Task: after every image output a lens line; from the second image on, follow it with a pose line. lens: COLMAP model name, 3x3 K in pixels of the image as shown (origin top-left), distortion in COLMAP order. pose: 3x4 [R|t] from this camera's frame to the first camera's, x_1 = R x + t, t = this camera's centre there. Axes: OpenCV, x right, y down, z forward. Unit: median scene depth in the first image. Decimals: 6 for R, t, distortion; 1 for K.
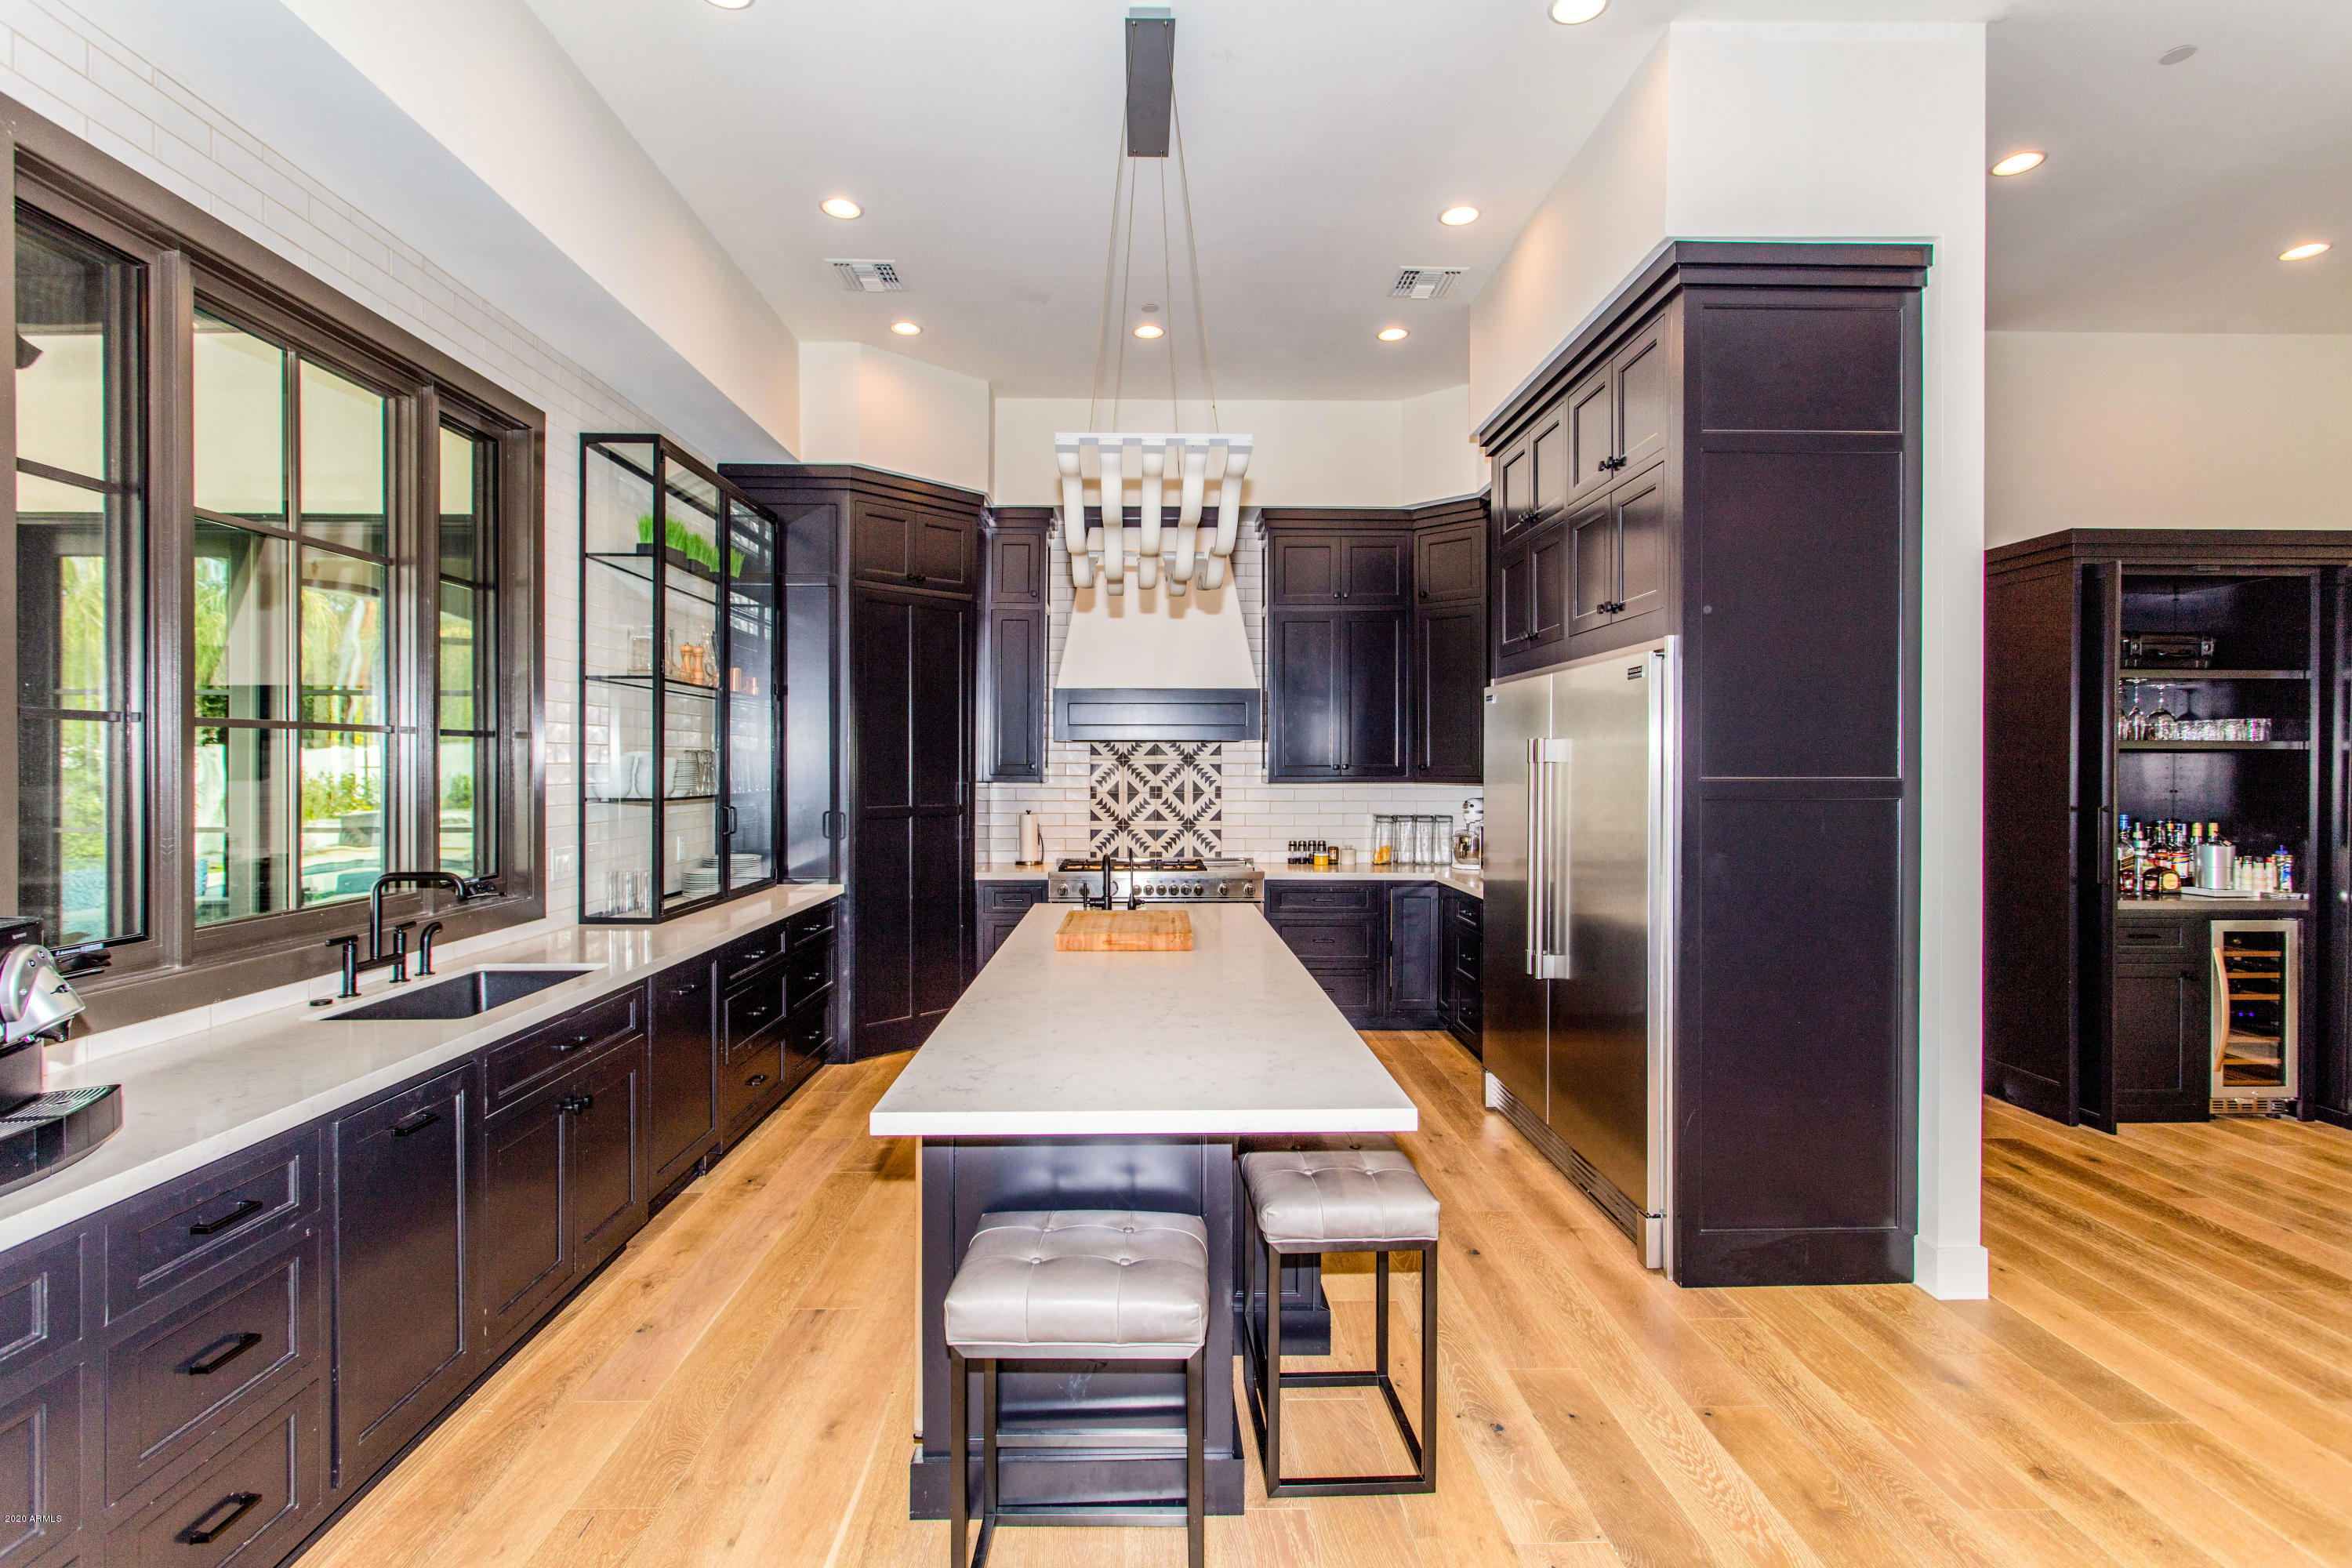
lens RADIAL K [[1131.6, 0, 1188.1], [0, 1131.6, 775.3], [0, 0, 1]] dist [0.011874, -0.002345]
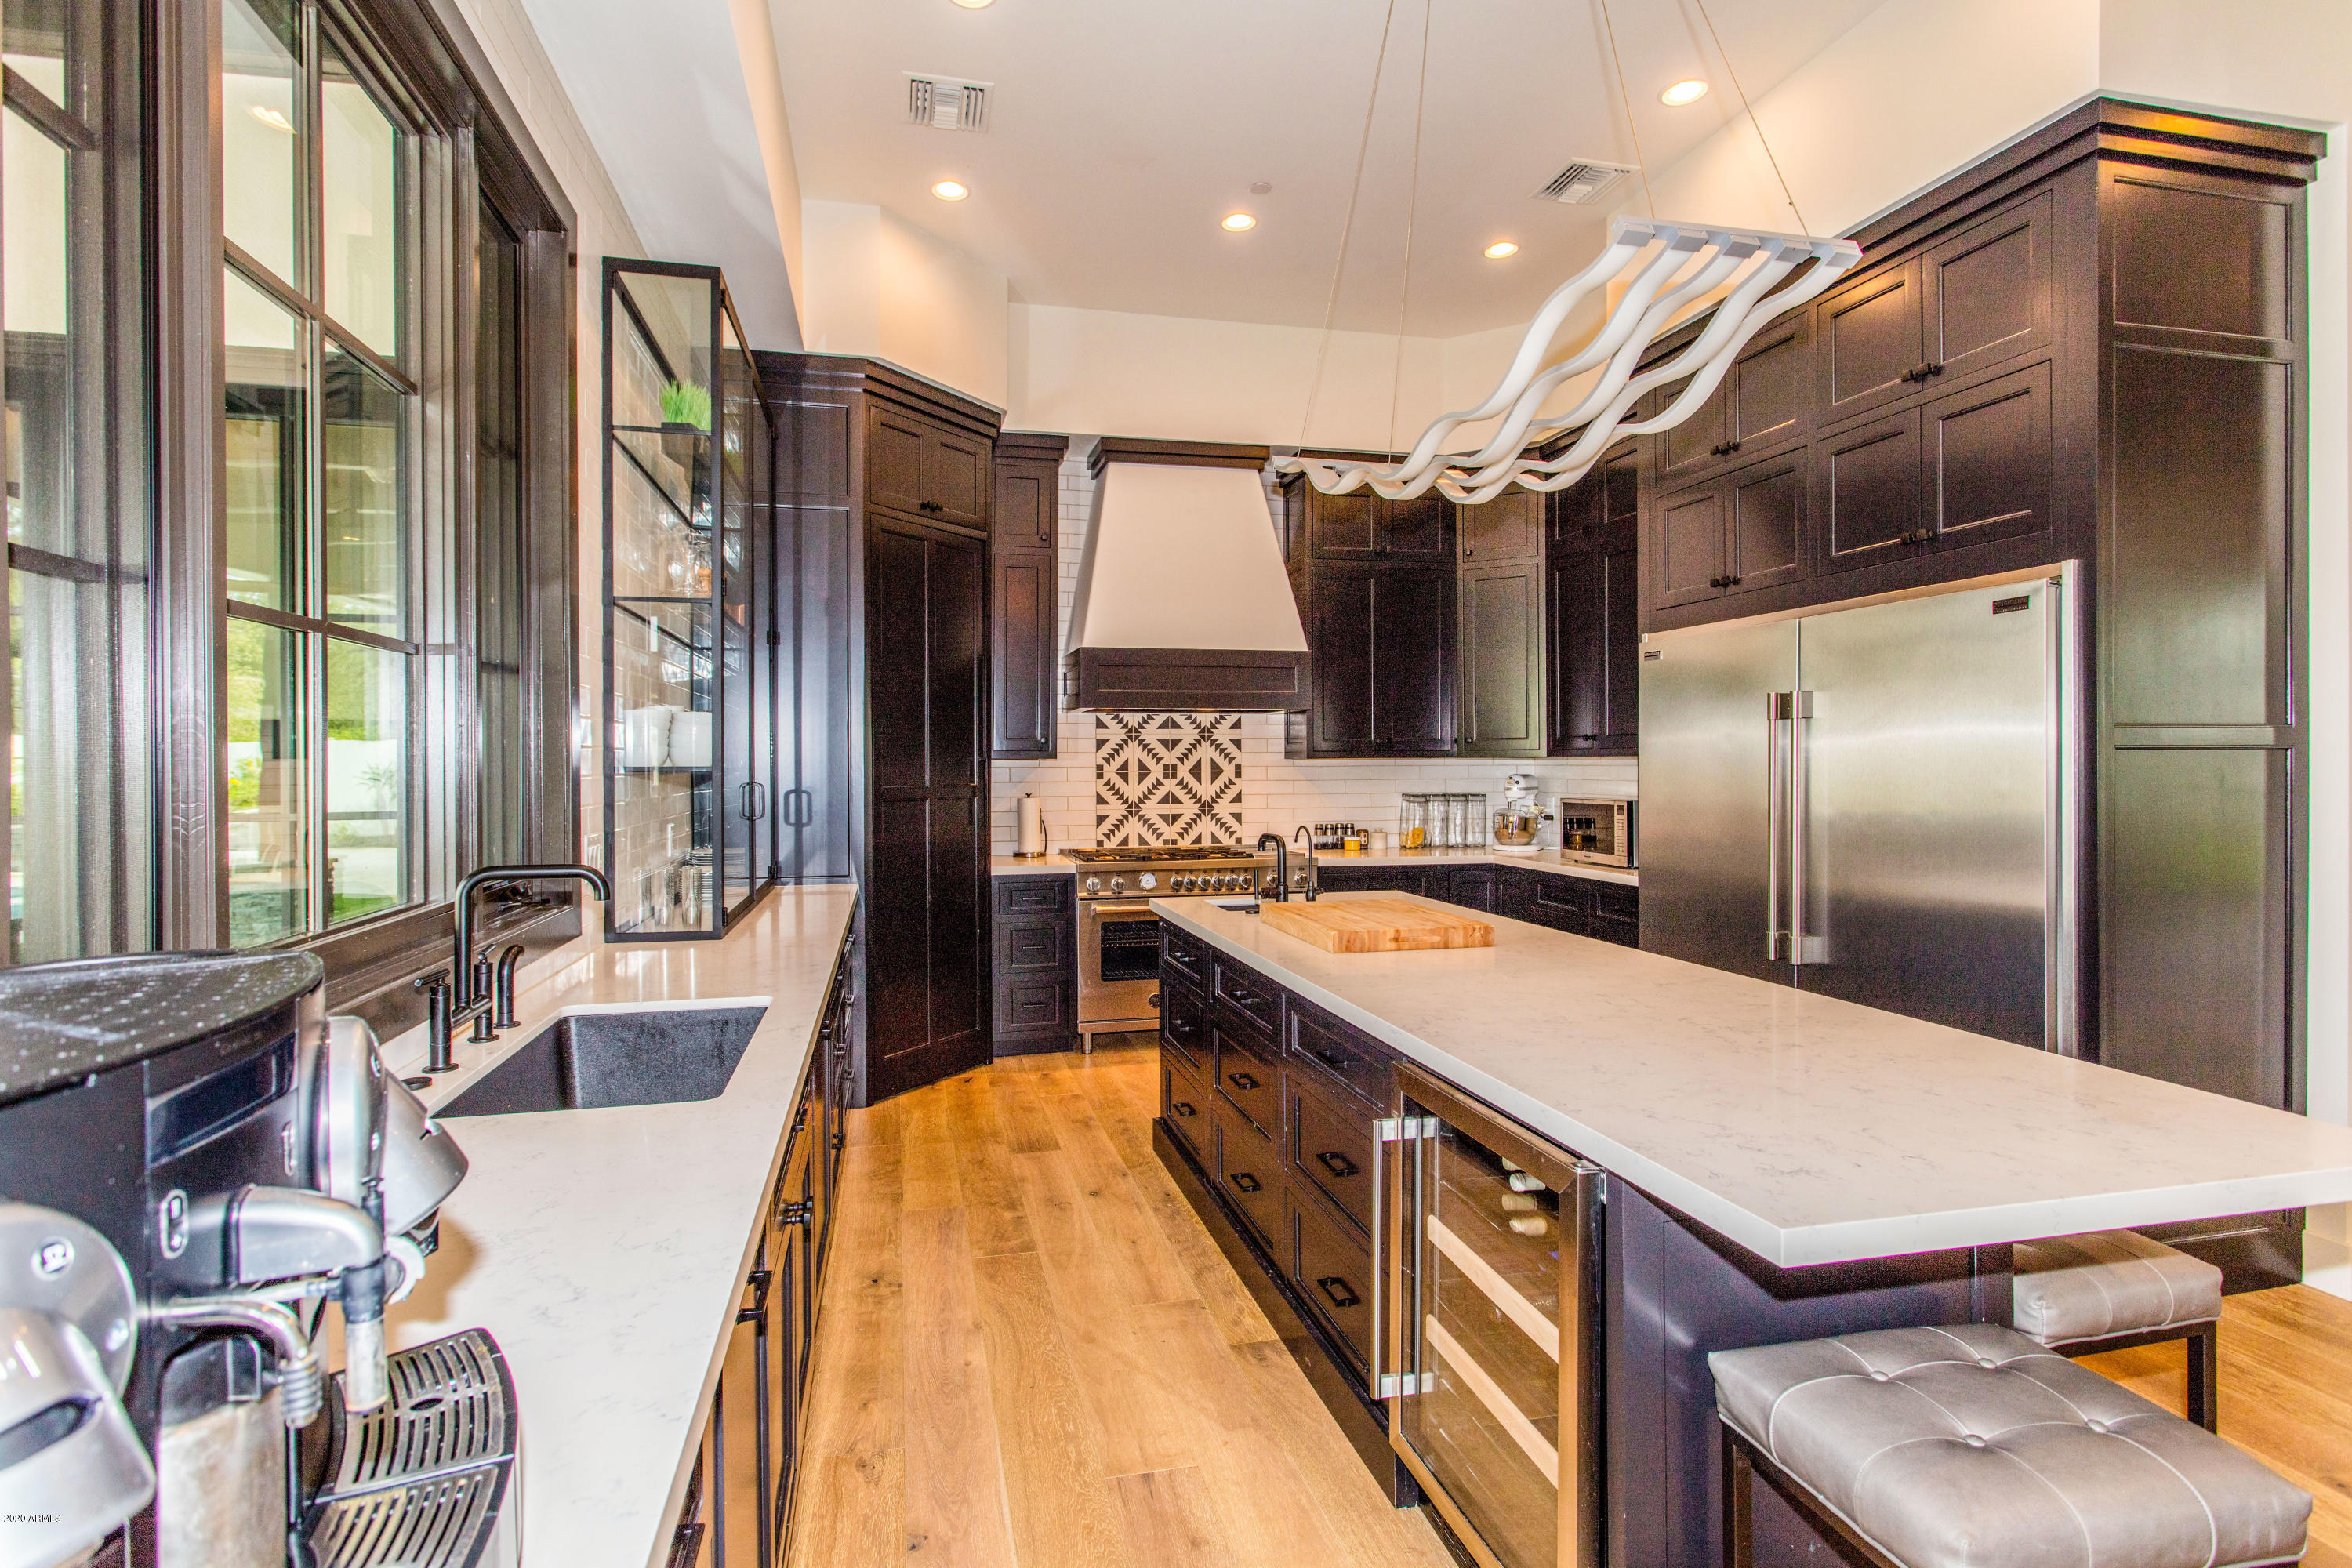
lens RADIAL K [[1131.6, 0, 1165.4], [0, 1131.6, 772.0], [0, 0, 1]] dist [0.011874, -0.002345]
pose [[0.978604, -0.006556, 0.205647, -0.213171], [0.007051, 0.999974, -0.001673, 0.017282], [-0.205630, 0.003087, 0.978625, 0.143973]]
